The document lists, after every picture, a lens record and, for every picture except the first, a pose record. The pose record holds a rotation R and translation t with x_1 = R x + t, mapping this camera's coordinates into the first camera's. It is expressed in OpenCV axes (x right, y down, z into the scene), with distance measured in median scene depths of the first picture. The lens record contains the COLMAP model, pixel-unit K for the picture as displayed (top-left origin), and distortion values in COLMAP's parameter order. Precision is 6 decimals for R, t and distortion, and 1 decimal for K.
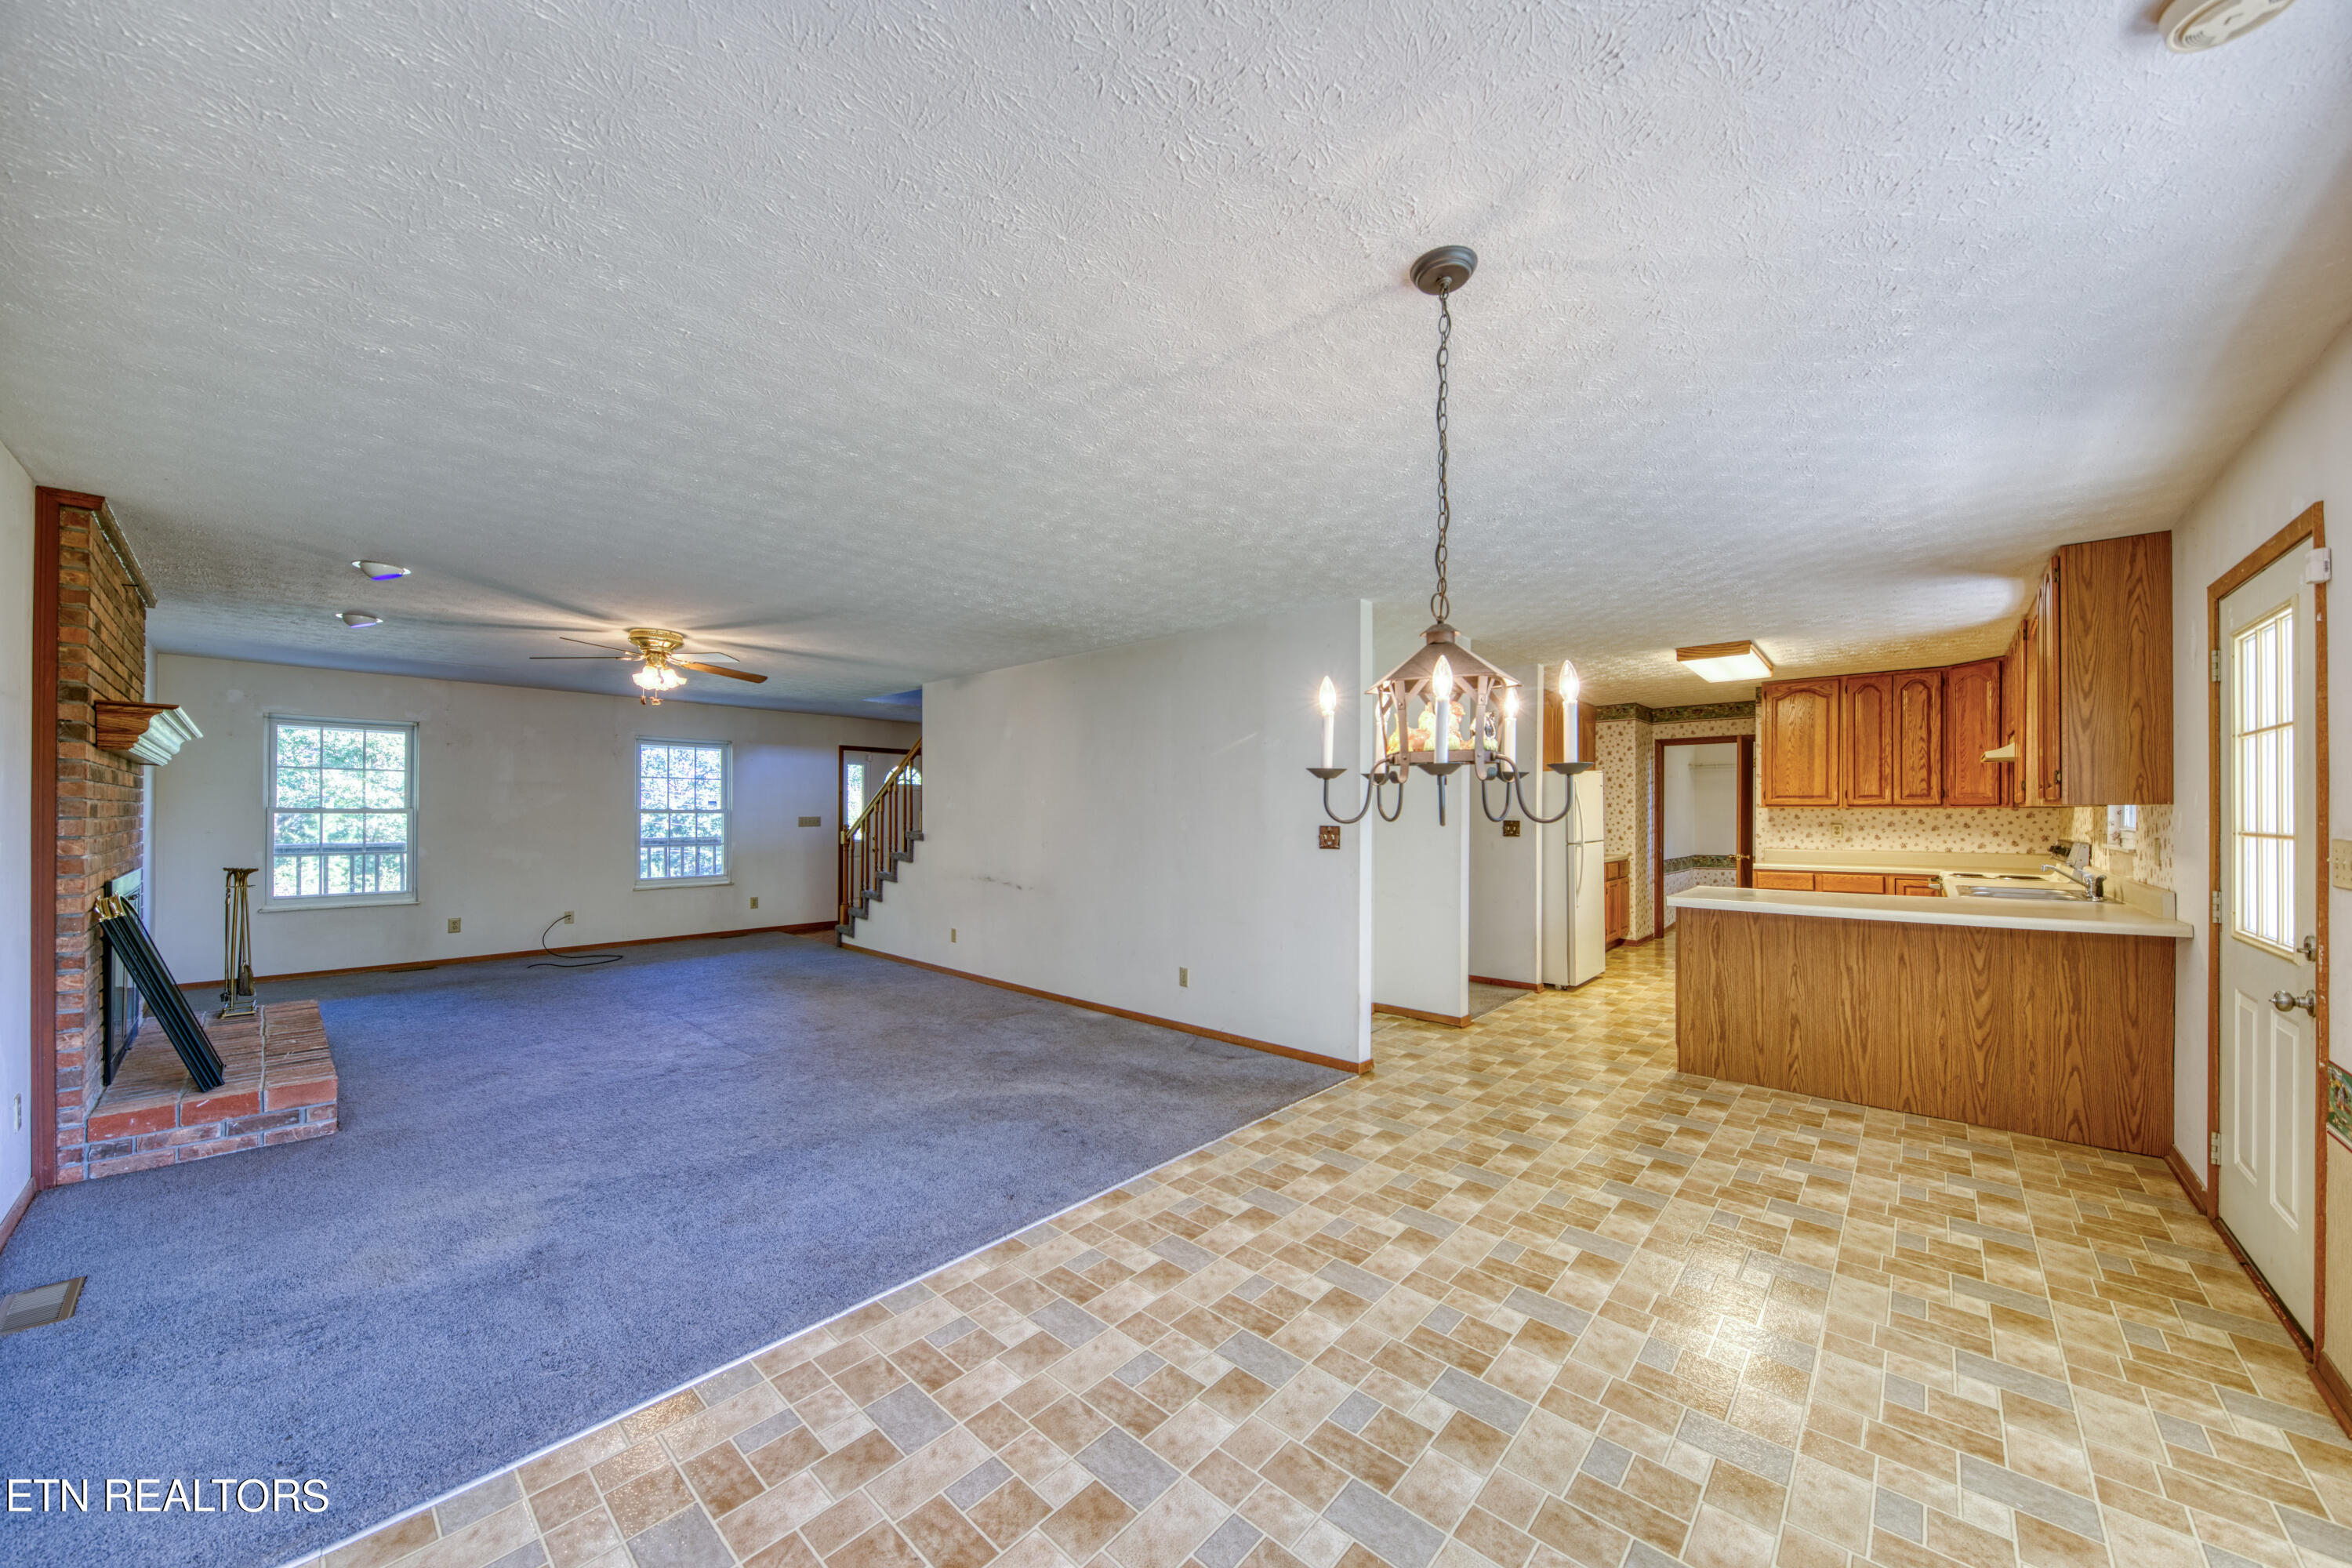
lens RADIAL K [[816.0, 0, 1181.6], [0, 816.0, 809.3], [0, 0, 1]] dist [0.022548, -0.010580]
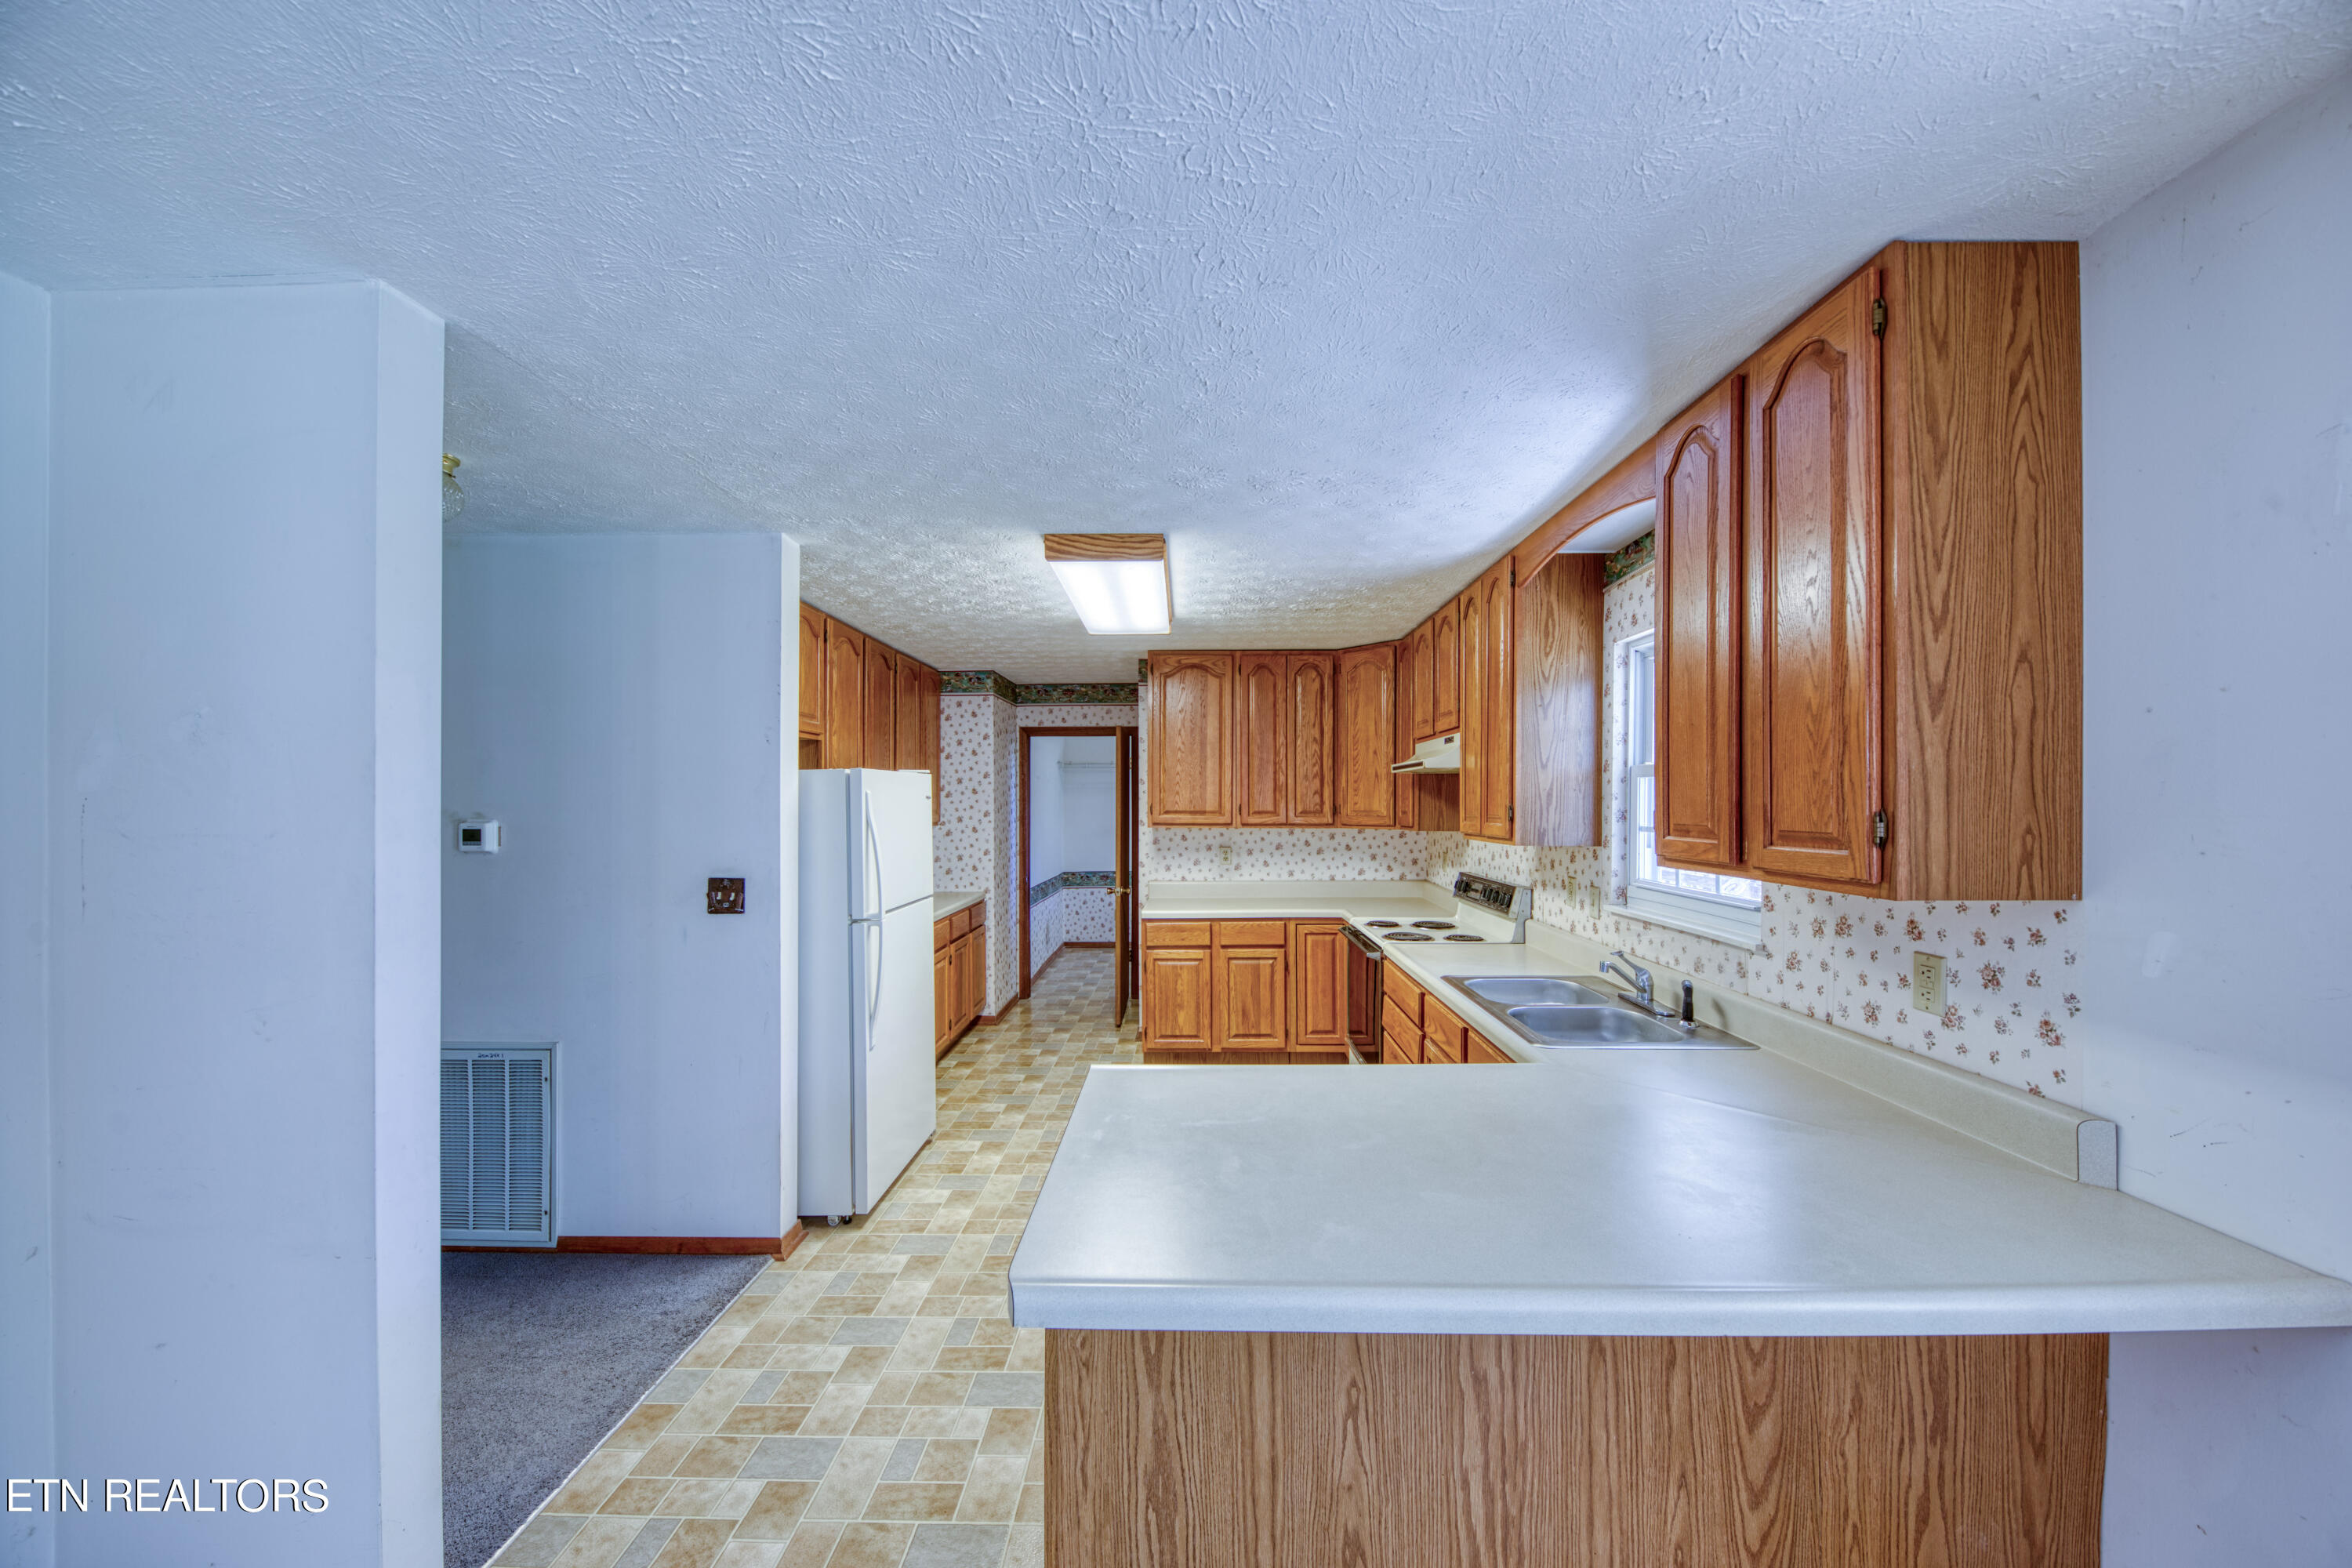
lens RADIAL K [[804.6, 0, 1193.0], [0, 804.6, 808.2], [0, 0, 1]] dist [-0.010435, 0.000003]
pose [[0.749366, -0.007420, 0.662115, 0.308039], [0.000124, 0.999939, 0.011066, -0.029269], [-0.662156, -0.008210, 0.749321, 0.510517]]
